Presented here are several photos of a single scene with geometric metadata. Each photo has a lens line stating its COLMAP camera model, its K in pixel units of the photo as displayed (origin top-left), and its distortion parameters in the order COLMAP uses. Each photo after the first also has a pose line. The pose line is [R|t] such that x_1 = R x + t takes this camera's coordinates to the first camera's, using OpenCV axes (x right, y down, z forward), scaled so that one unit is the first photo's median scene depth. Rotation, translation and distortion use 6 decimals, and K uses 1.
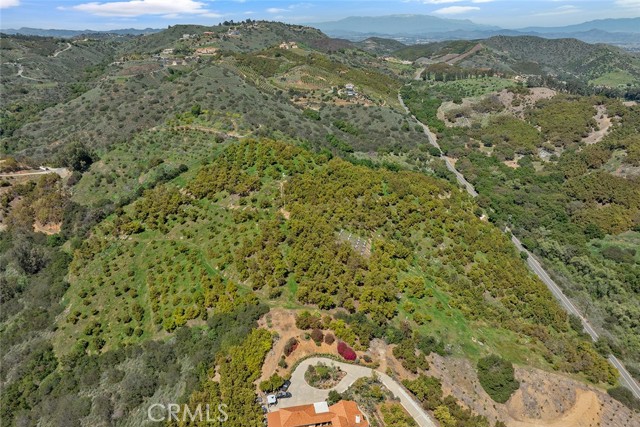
lens RADIAL K [[443.6, 0, 319.5], [0, 443.6, 210.7], [0, 0, 1]] dist [-0.009671, 0.001789]
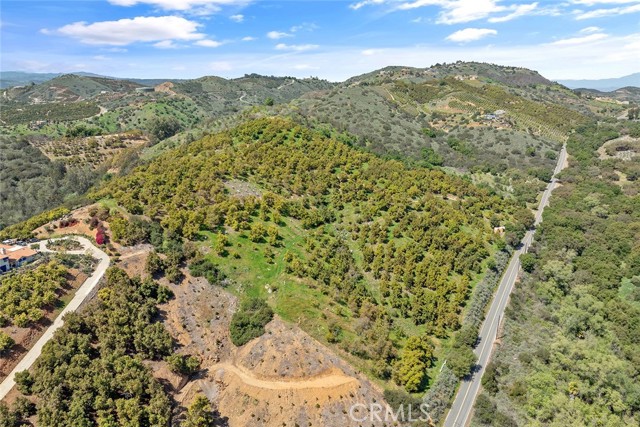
lens RADIAL K [[443.6, 0, 318.2], [0, 443.6, 215.9], [0, 0, 1]] dist [-0.009671, 0.001789]
pose [[0.857361, 0.151515, -0.491910, 0.257050], [-0.202511, 0.977912, -0.051750, 0.054175], [0.473204, 0.143985, 0.869107, 0.078029]]
